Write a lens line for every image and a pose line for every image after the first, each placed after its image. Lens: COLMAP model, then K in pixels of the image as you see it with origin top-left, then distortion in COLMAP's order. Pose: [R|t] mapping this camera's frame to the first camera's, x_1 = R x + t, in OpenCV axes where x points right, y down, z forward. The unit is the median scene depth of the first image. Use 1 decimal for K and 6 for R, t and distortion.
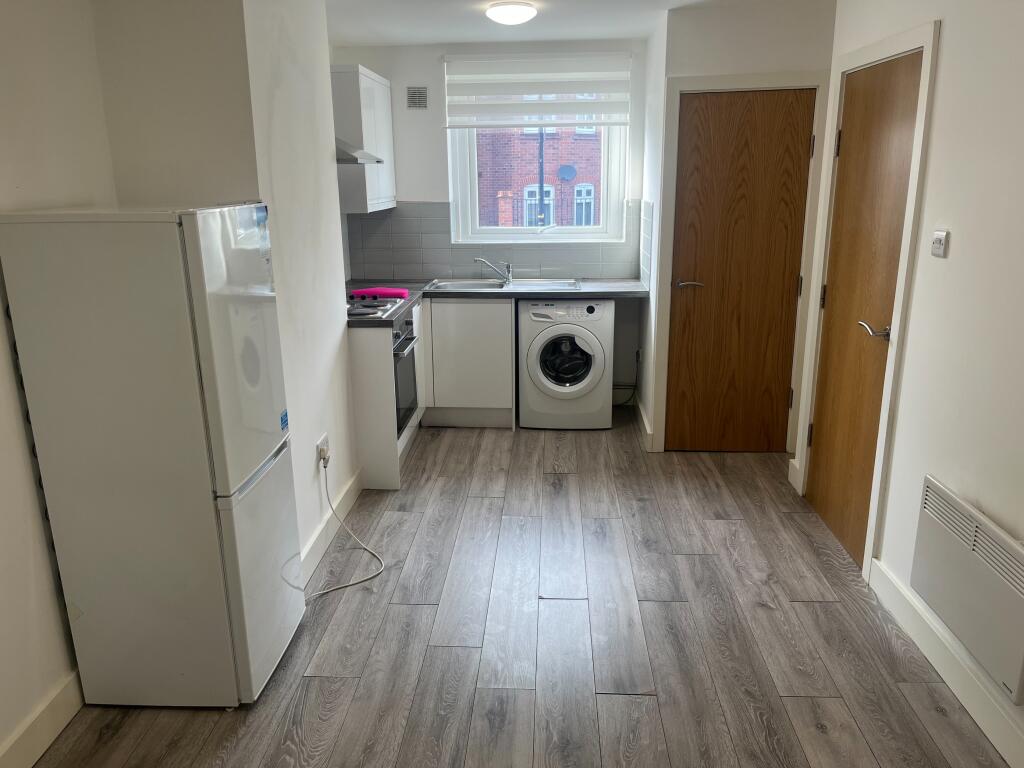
lens RADIAL K [[774.1, 0, 515.3], [0, 774.1, 384.8], [0, 0, 1]] dist [0.060113, -0.103020]
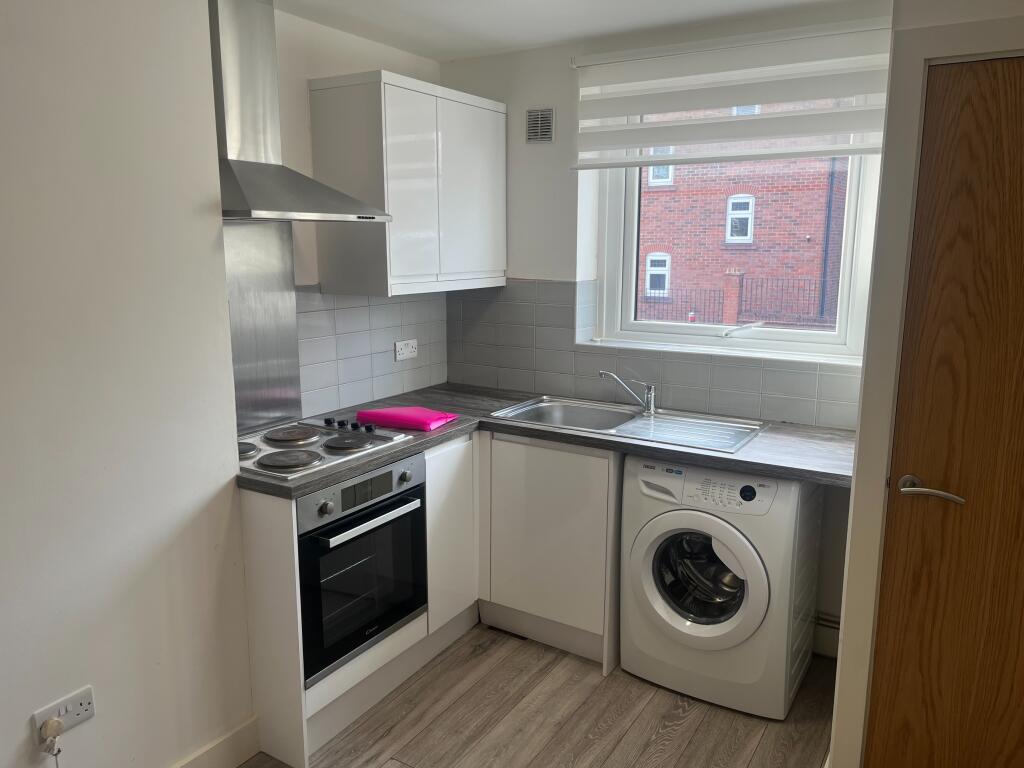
lens RADIAL K [[774.1, 0, 515.3], [0, 774.1, 384.8], [0, 0, 1]] dist [0.060113, -0.103020]
pose [[0.879338, 0.099830, -0.465617, 0.196893], [-0.135376, 0.989842, -0.043438, -0.125559], [0.456550, 0.101230, 0.883920, 0.452523]]
